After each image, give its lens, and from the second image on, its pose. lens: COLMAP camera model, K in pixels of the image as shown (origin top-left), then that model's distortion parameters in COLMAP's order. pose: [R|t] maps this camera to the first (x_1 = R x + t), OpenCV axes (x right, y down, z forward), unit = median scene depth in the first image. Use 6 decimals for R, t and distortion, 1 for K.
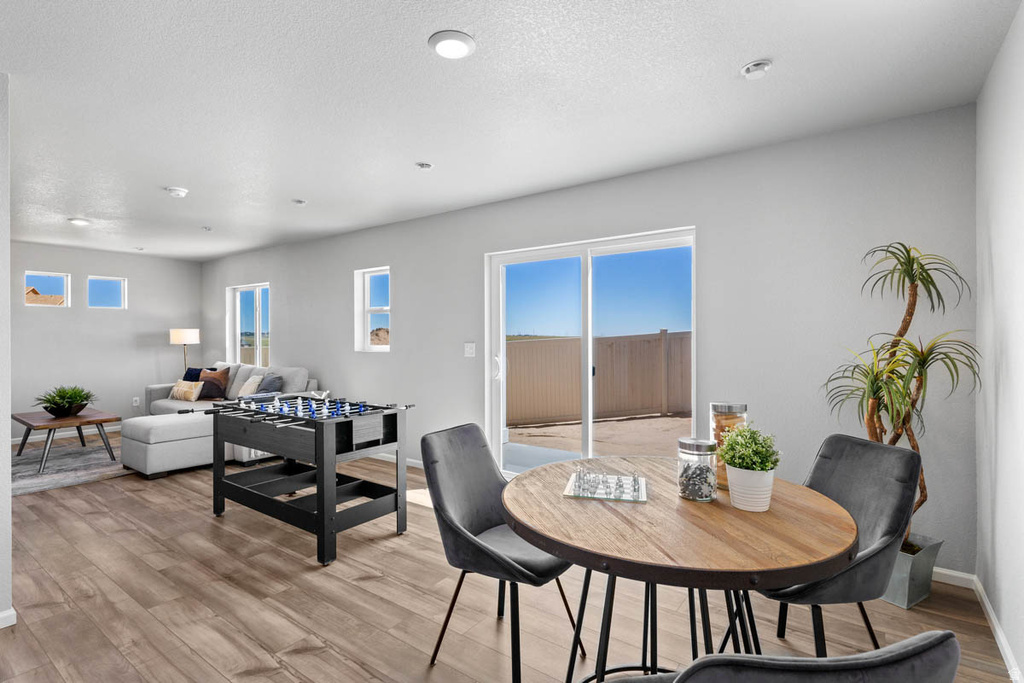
lens RADIAL K [[489.4, 0, 513.3], [0, 489.4, 343.1], [0, 0, 1]] dist [-0.003196, 0.000997]
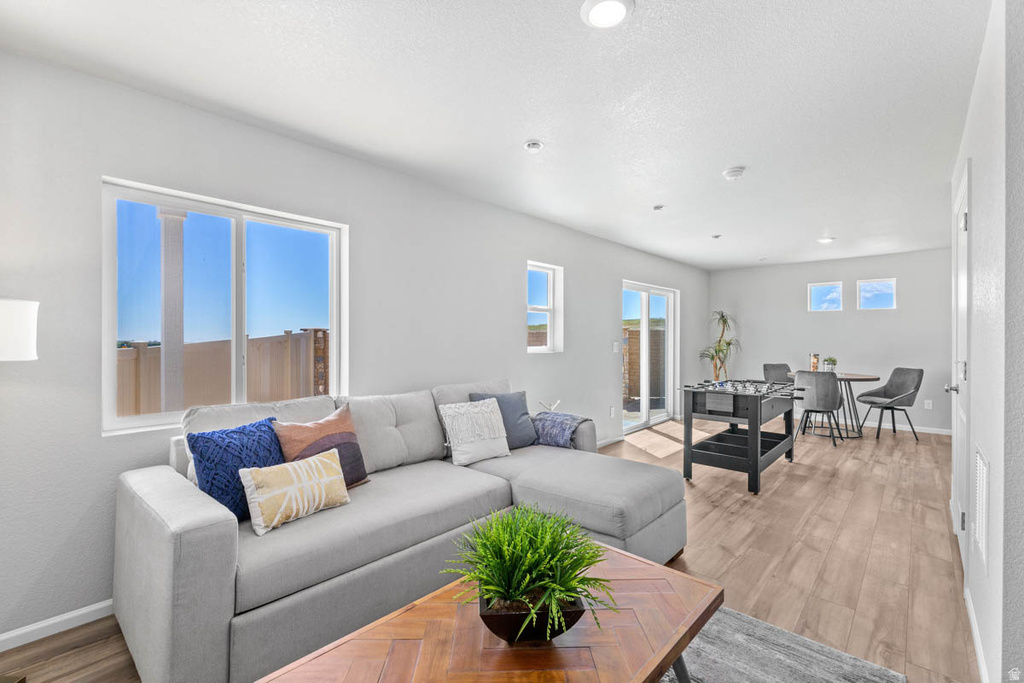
lens RADIAL K [[447.4, 0, 512.6], [0, 447.4, 340.5], [0, 0, 1]] dist [0.007256, 0.000476]
pose [[0.120028, -0.003342, 0.992765, -1.941335], [0.014854, 0.999888, 0.001570, -0.015377], [-0.992659, 0.014558, 0.120065, 1.630473]]
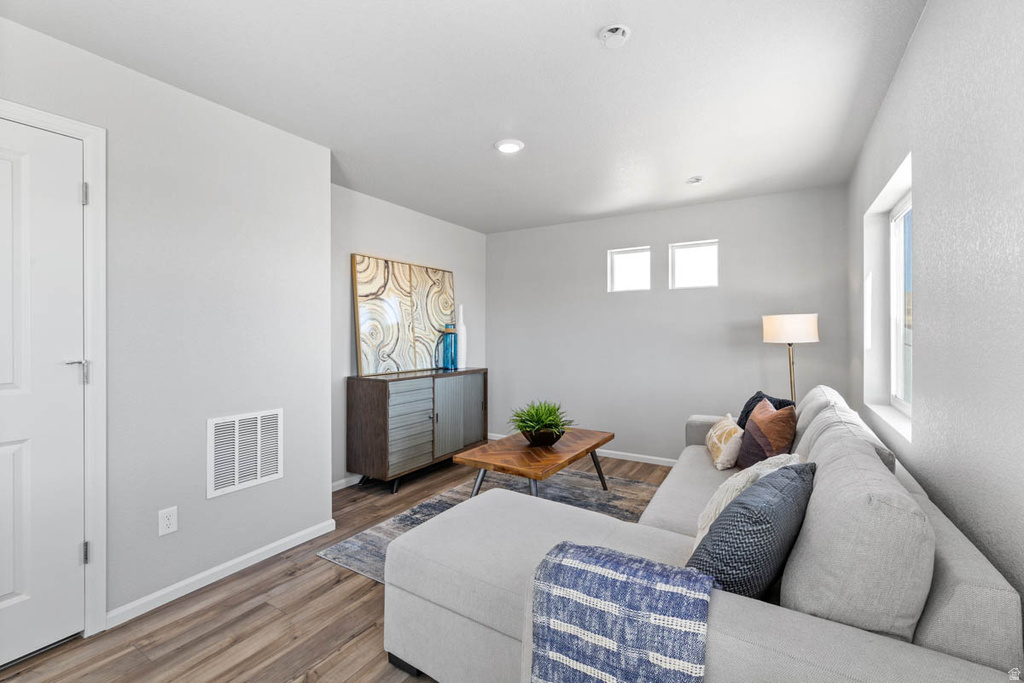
lens RADIAL K [[447.4, 0, 509.4], [0, 447.4, 333.1], [0, 0, 1]] dist [0.007256, 0.000476]
pose [[0.072719, 0.005490, -0.997337, -0.479869], [-0.009818, 0.999940, 0.004788, -0.018339], [0.997304, 0.009444, 0.072768, 1.520977]]
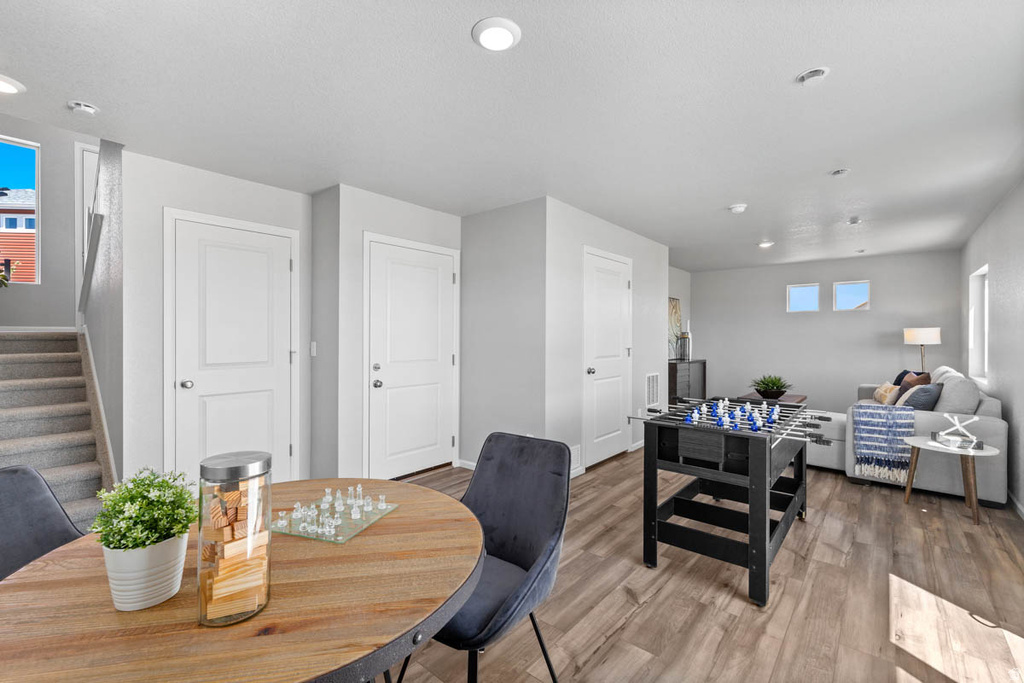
lens RADIAL K [[447.4, 0, 516.7], [0, 447.4, 335.8], [0, 0, 1]] dist [0.007256, 0.000476]
pose [[-0.066635, 0.000794, -0.997777, 0.486434], [-0.014225, 0.999897, 0.001745, -0.010681], [0.997676, 0.014310, -0.066616, 0.705271]]
